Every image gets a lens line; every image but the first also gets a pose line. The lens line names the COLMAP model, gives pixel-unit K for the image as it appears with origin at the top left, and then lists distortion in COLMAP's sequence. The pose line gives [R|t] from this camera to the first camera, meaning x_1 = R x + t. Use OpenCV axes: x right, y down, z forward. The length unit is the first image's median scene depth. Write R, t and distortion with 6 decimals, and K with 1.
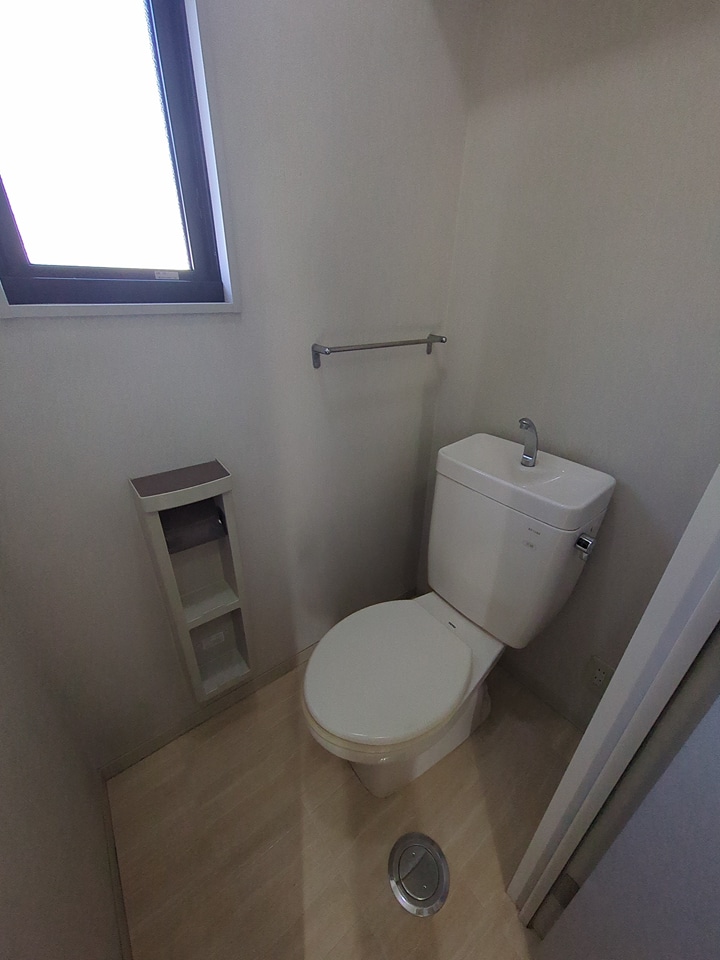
lens RADIAL K [[377.8, 0, 360.5], [0, 377.8, 482.6], [0, 0, 1]] dist [0.001189, -0.000004]
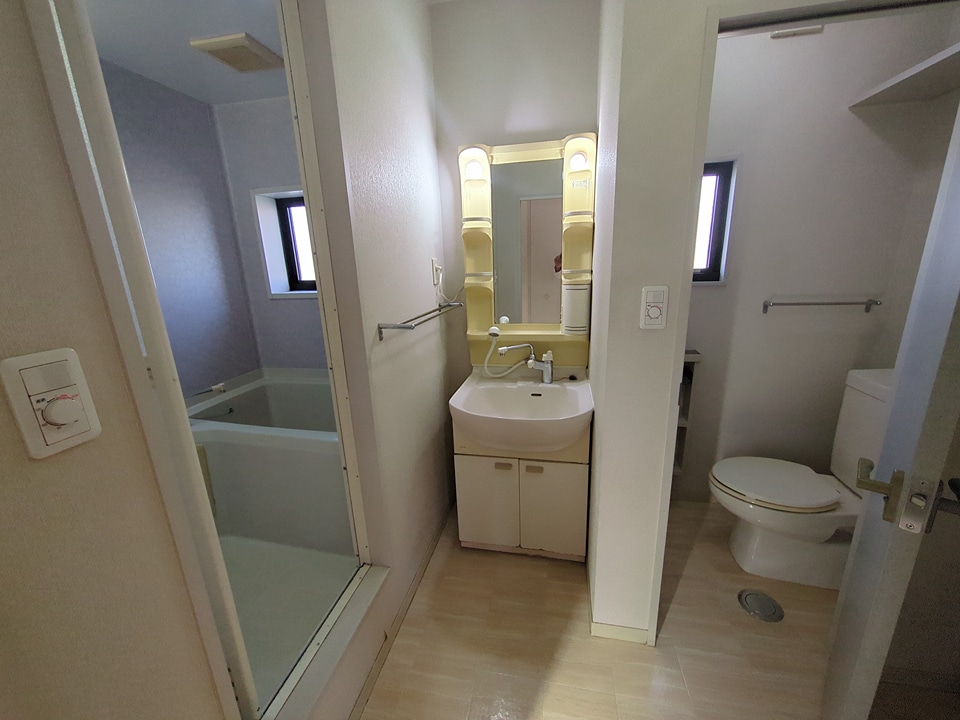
lens RADIAL K [[377.8, 0, 481.0], [0, 377.8, 358.0], [0, 0, 1]] dist [0.001189, -0.000004]
pose [[0.653355, 0.161756, -0.739569, 0.347316], [-0.301042, 0.951860, -0.057761, 0.394043], [0.694623, 0.260380, 0.670598, -1.054741]]
